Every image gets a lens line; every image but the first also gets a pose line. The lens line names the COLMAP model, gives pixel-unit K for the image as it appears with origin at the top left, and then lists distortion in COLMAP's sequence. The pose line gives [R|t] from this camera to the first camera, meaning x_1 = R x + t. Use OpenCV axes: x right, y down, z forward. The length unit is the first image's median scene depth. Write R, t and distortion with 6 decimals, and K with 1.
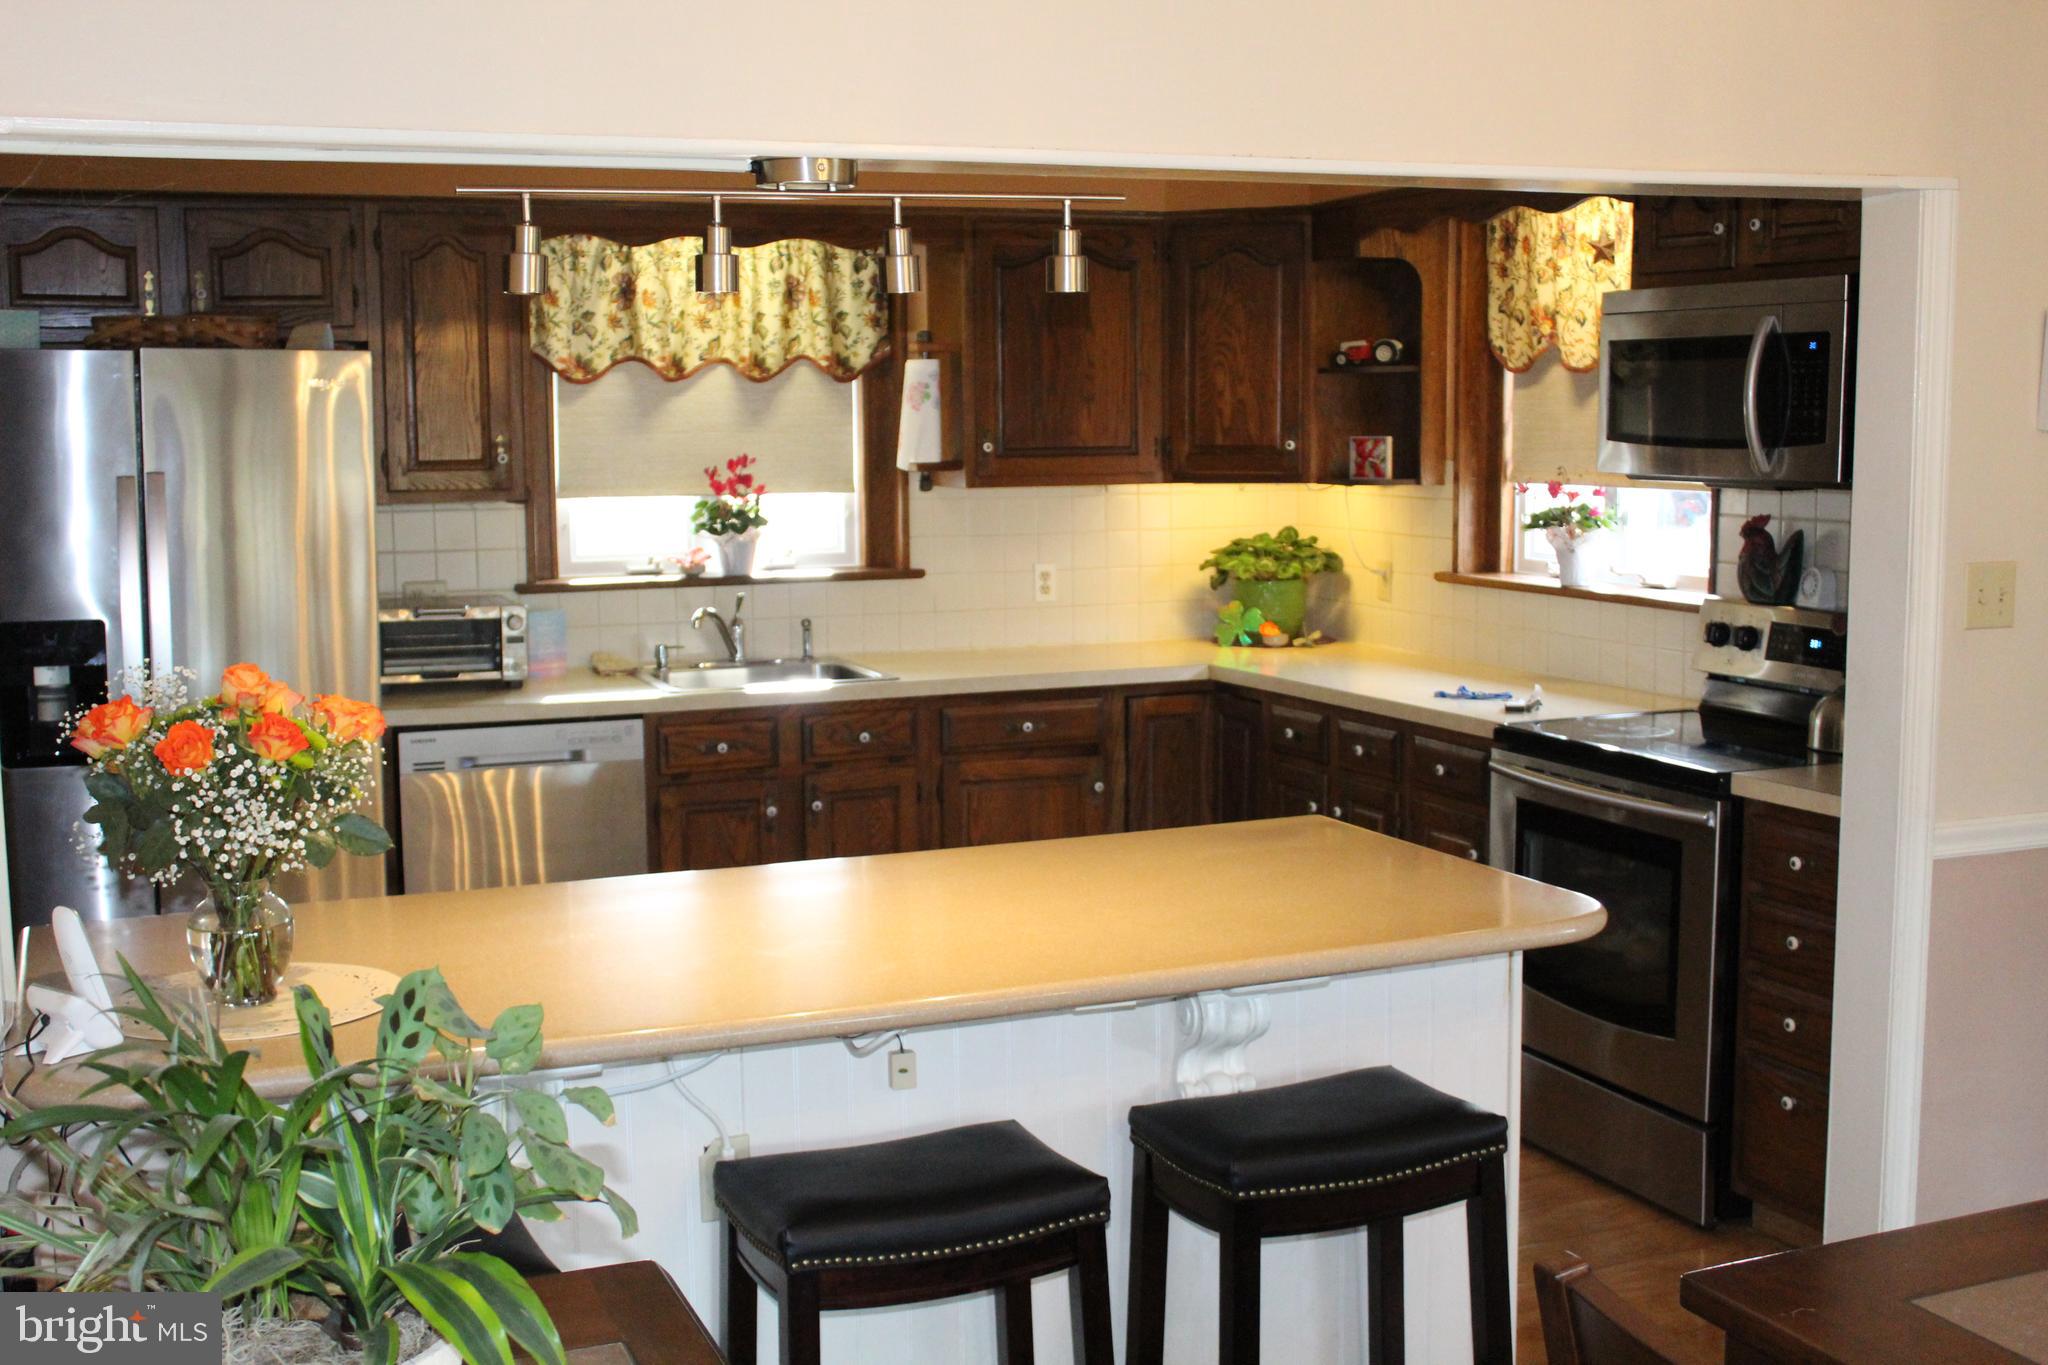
lens RADIAL K [[2303.6, 0, 1024.0], [0, 2303.6, 682.5], [0, 0, 1]] dist [-0.083647, 0.038850]
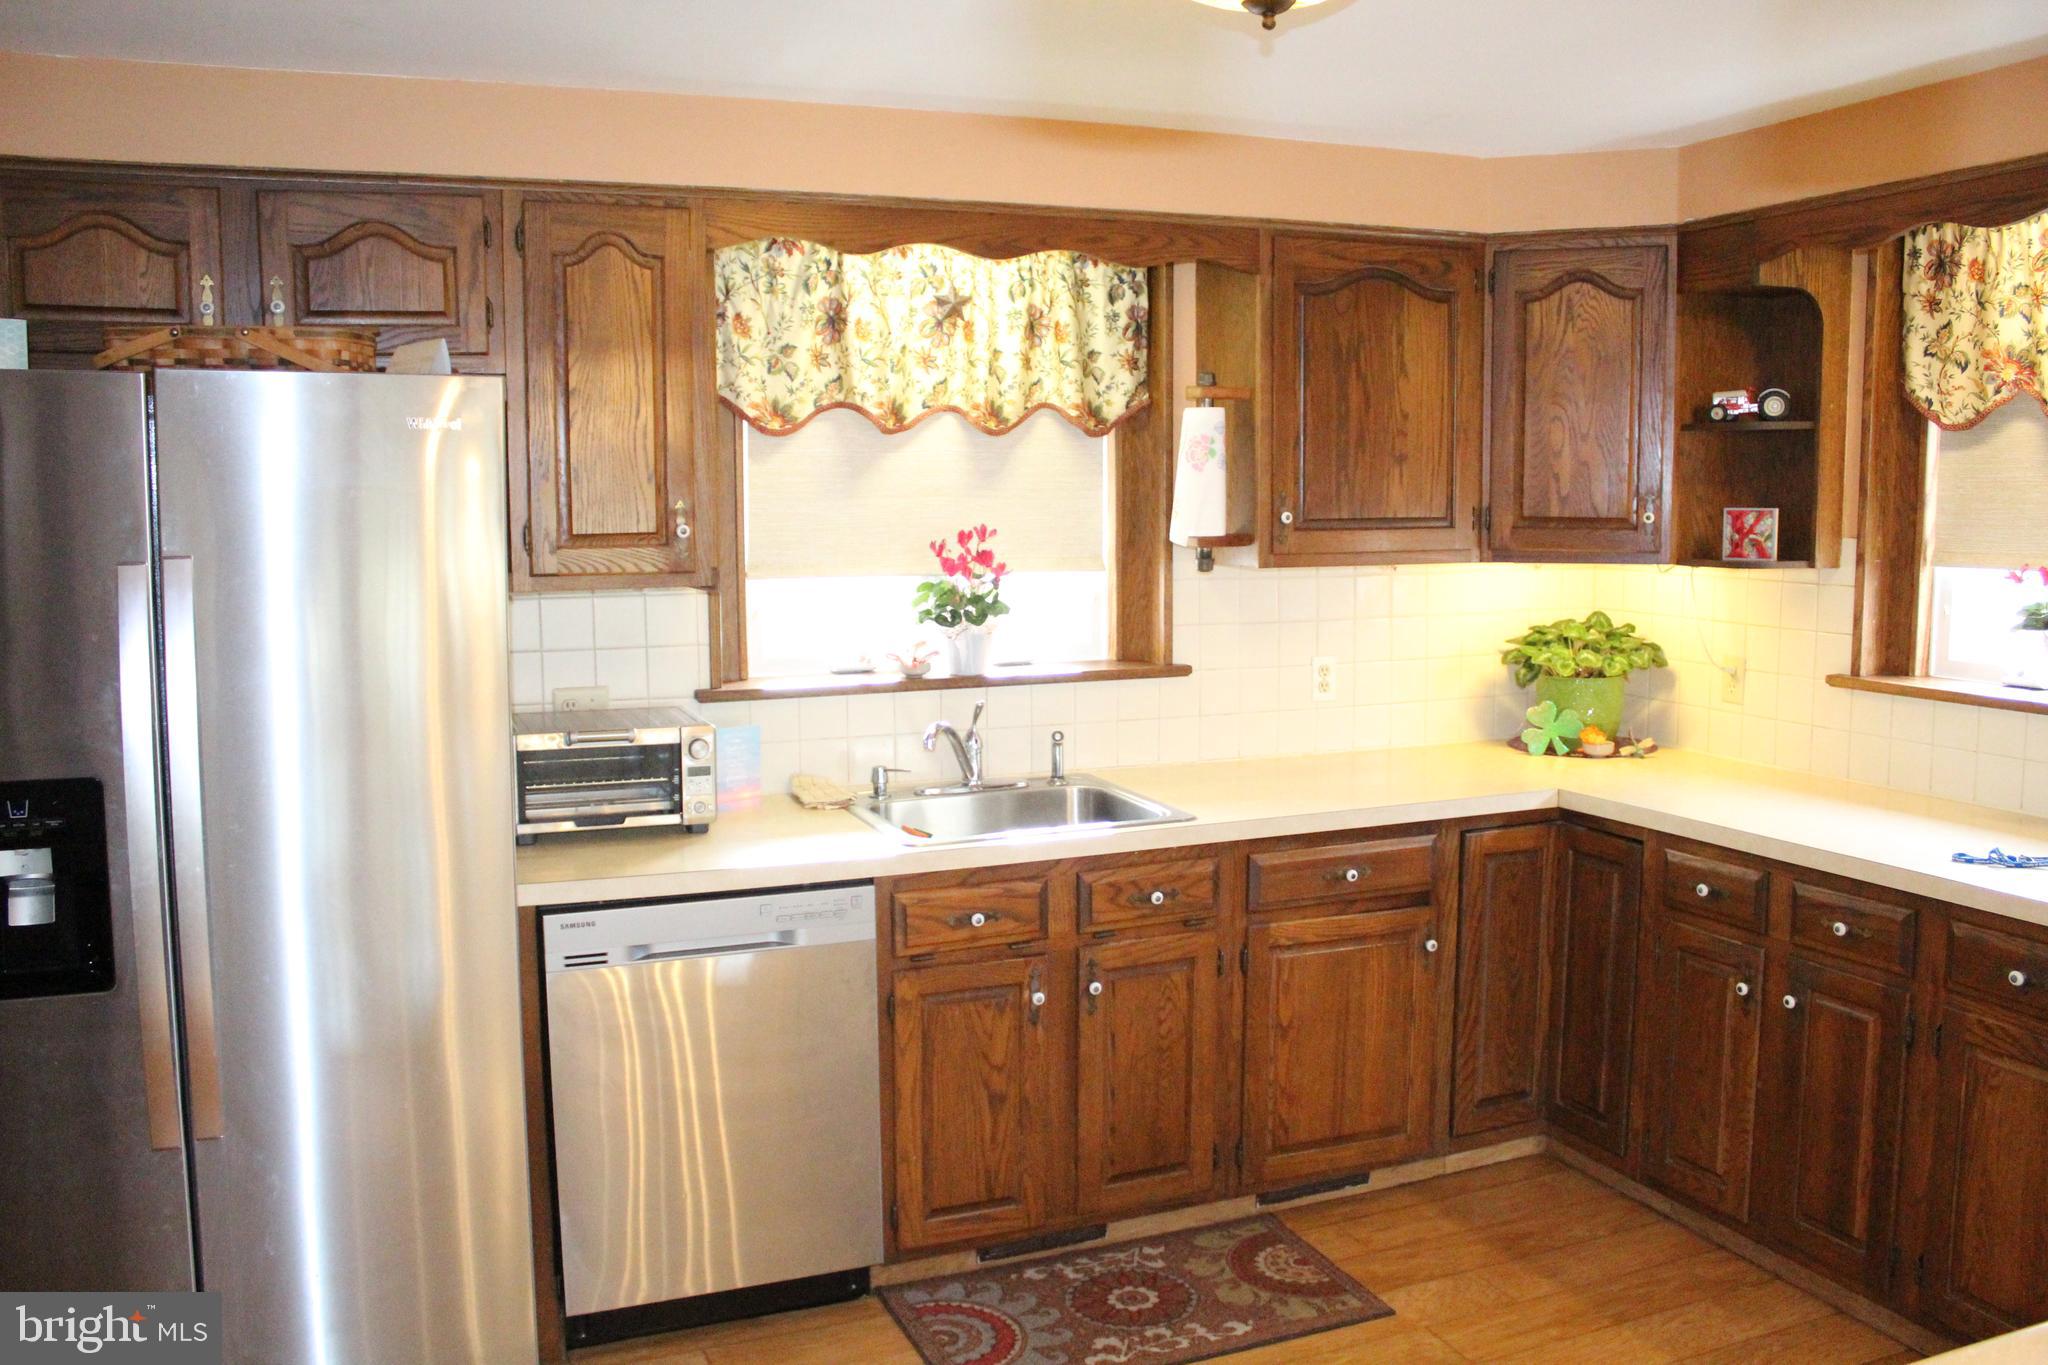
lens RADIAL K [[1708.6, 0, 1024.0], [0, 1708.6, 682.5], [0, 0, 1]] dist [-0.166270, 0.149127]
pose [[0.999990, 0.002206, -0.003989, -0.106121], [-0.002215, 0.999995, -0.002378, -0.043911], [0.003984, 0.002387, 0.999989, 0.415980]]
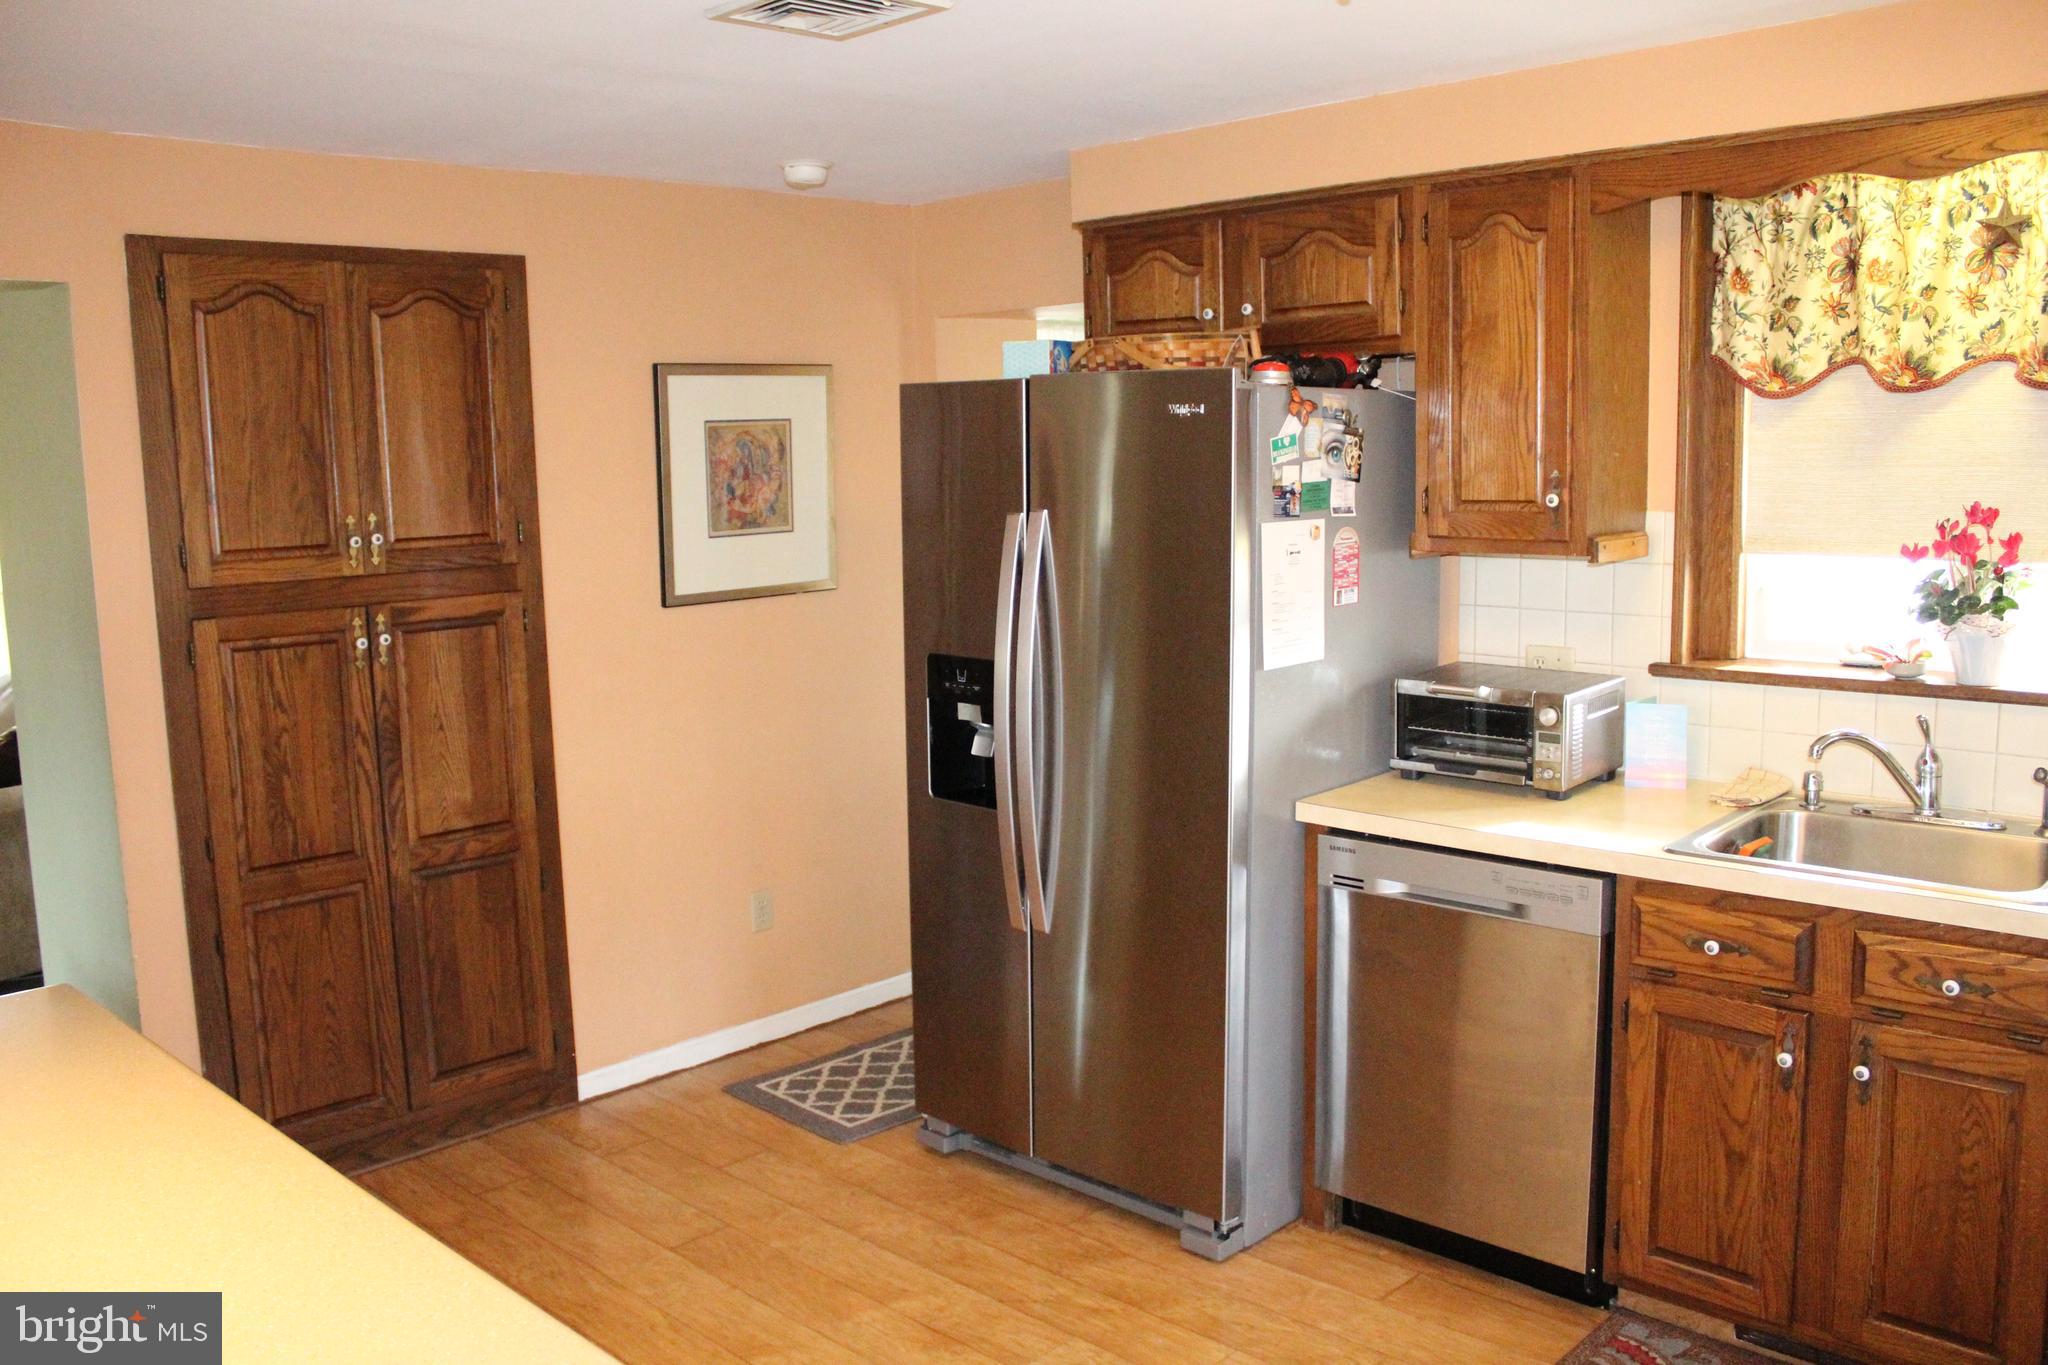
lens RADIAL K [[1708.6, 0, 1024.0], [0, 1708.6, 682.5], [0, 0, 1]] dist [-0.166270, 0.149127]
pose [[0.384913, 0.123345, -0.914674, 0.207143], [-0.085481, 0.991534, 0.097737, -0.072067], [0.918986, 0.040567, 0.392198, 0.581546]]
